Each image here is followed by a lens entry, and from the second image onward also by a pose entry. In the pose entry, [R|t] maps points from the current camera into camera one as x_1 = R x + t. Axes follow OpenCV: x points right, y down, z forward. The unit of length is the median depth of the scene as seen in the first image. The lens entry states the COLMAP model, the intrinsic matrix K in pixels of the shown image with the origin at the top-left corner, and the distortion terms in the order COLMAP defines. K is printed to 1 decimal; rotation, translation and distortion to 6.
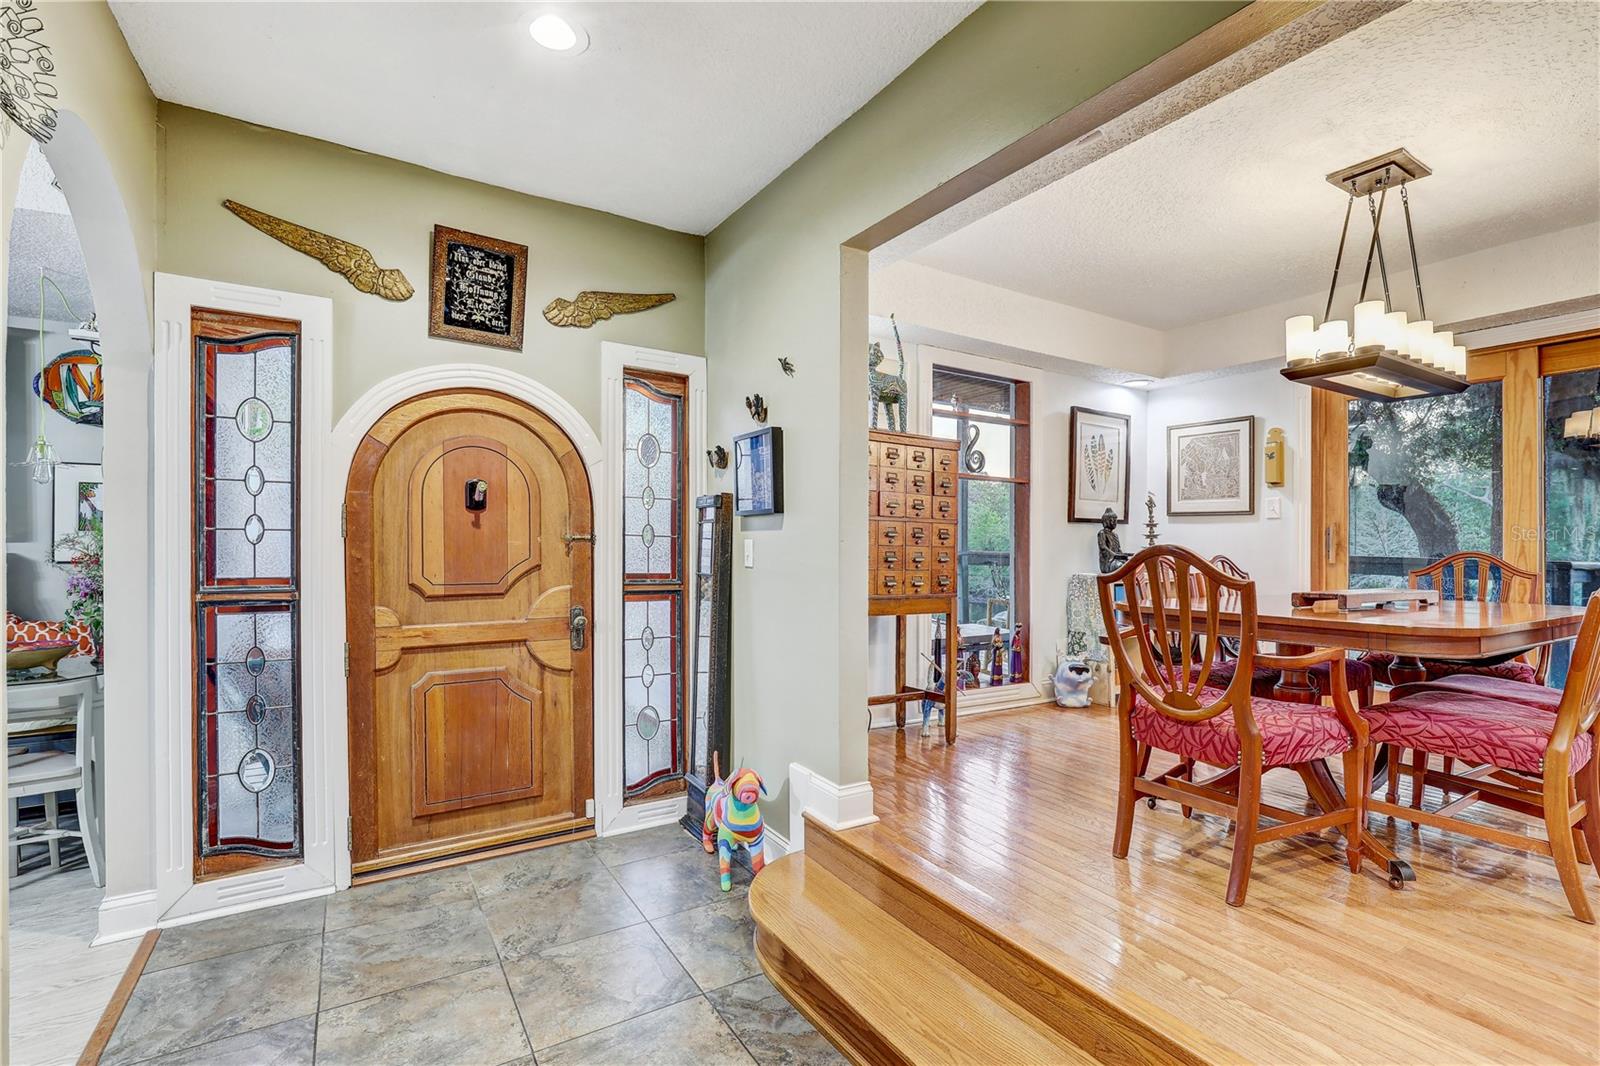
lens RADIAL K [[735.4, 0, 801.1], [0, 735.4, 539.1], [0, 0, 1]] dist [-0.007644, 0.000454]
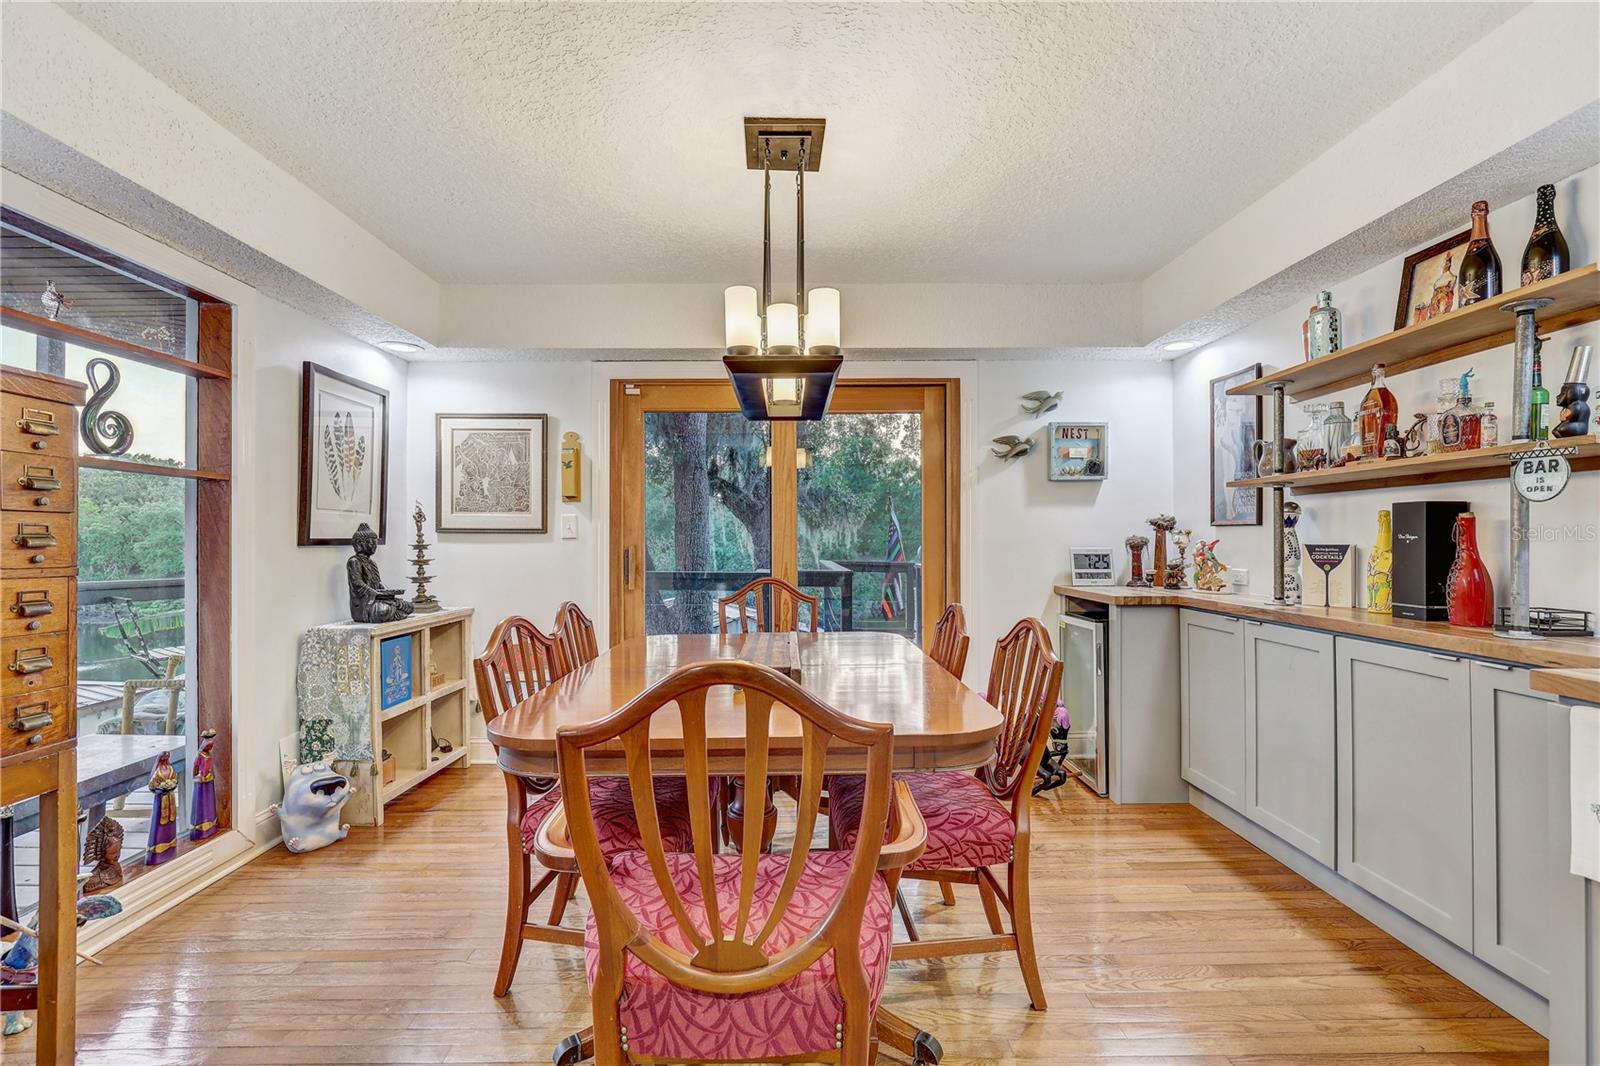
lens RADIAL K [[735.4, 0, 795.3], [0, 735.4, 530.3], [0, 0, 1]] dist [-0.007644, 0.000454]
pose [[0.514511, -0.002022, 0.857481, 0.049654], [0.003650, 0.999993, 0.000169, -0.036200], [-0.857476, 0.003043, 0.514515, 0.332147]]
